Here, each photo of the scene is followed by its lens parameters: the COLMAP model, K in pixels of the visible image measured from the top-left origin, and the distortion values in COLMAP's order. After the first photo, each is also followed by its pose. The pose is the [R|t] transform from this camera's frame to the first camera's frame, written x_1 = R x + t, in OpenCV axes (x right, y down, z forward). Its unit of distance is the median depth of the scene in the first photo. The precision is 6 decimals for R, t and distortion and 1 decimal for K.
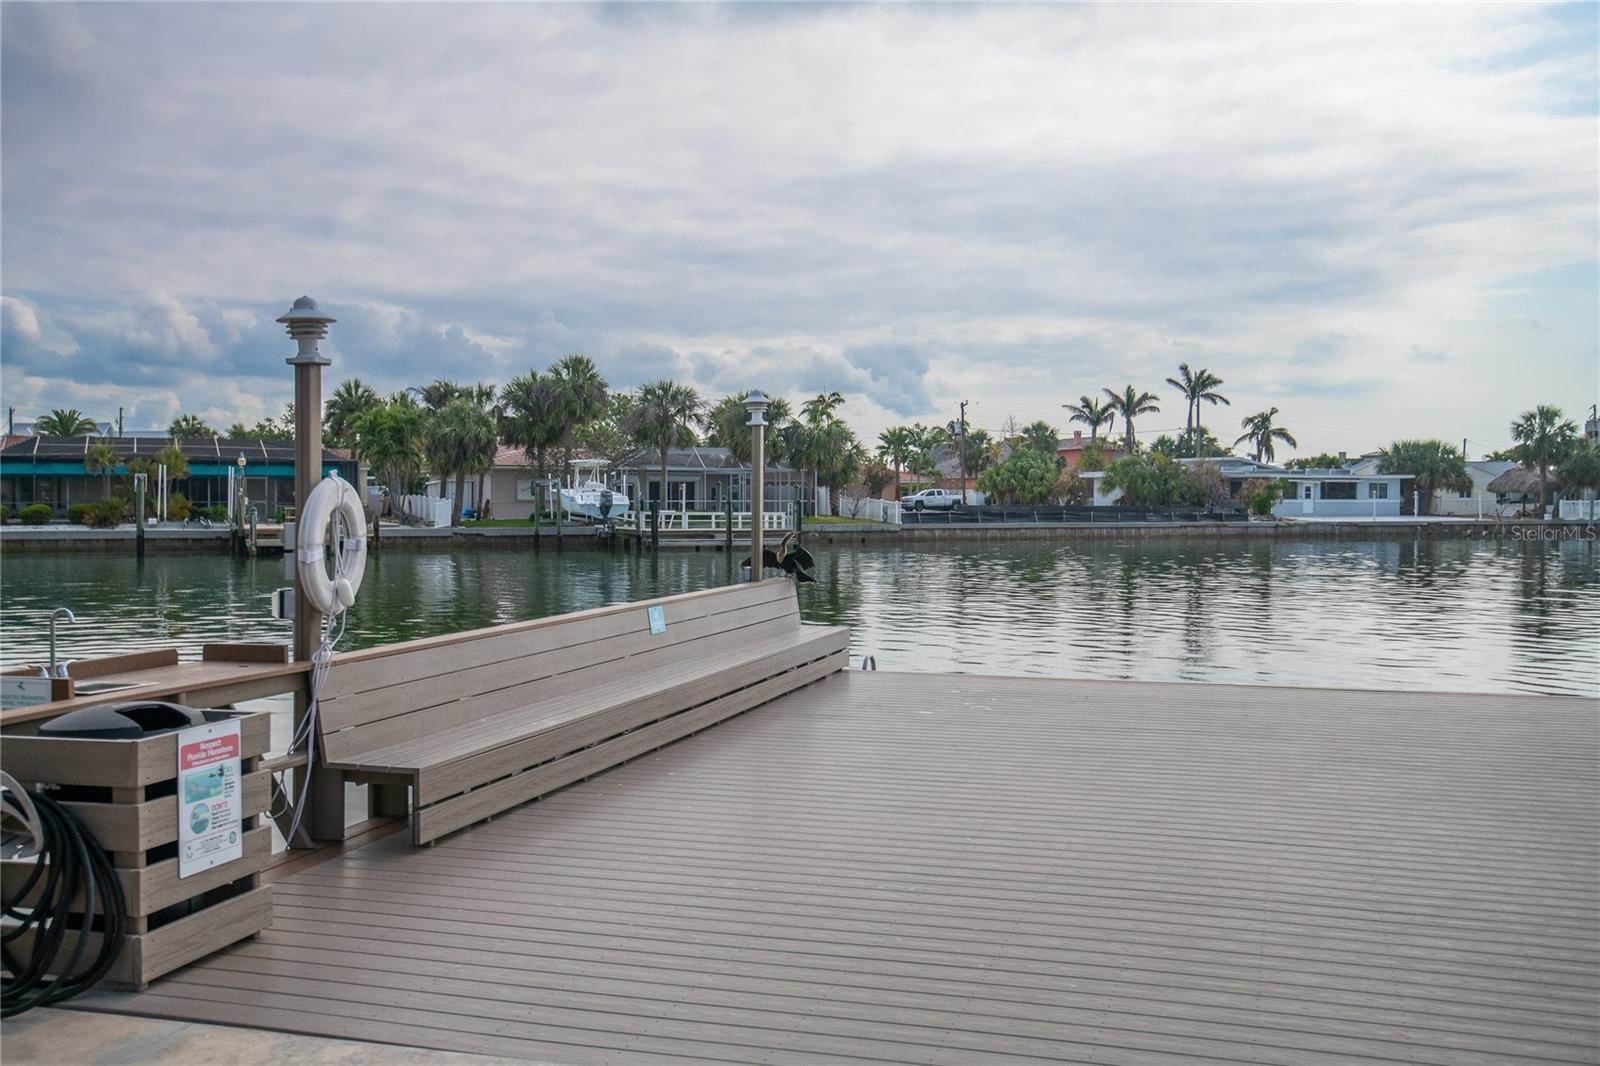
lens RADIAL K [[1535.7, 0, 806.5], [0, 1535.7, 523.9], [0, 0, 1]] dist [0.015868, 0.000000]
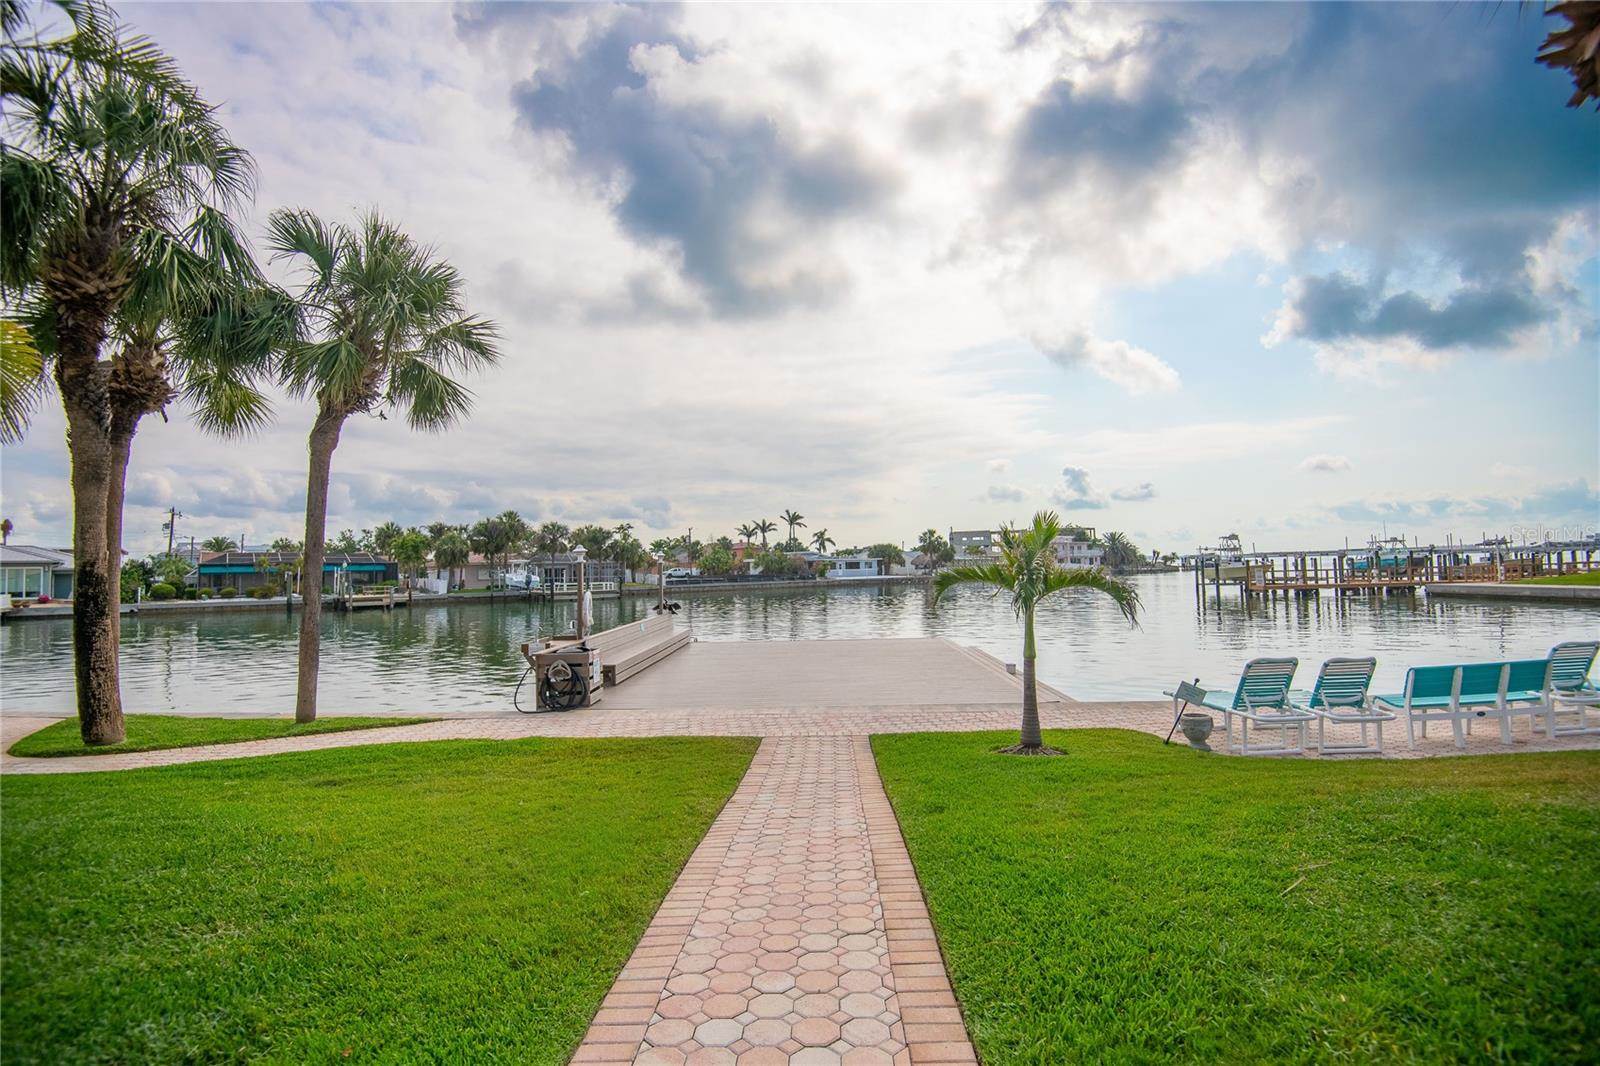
lens RADIAL K [[760.6, 0, 798.4], [0, 760.6, 537.9], [0, 0, 1]] dist [-0.030207, -0.005386]
pose [[0.967625, -0.015002, 0.251947, -0.026075], [0.028970, 0.998236, -0.051822, -0.005709], [-0.250725, 0.057443, 0.966352, -0.103335]]
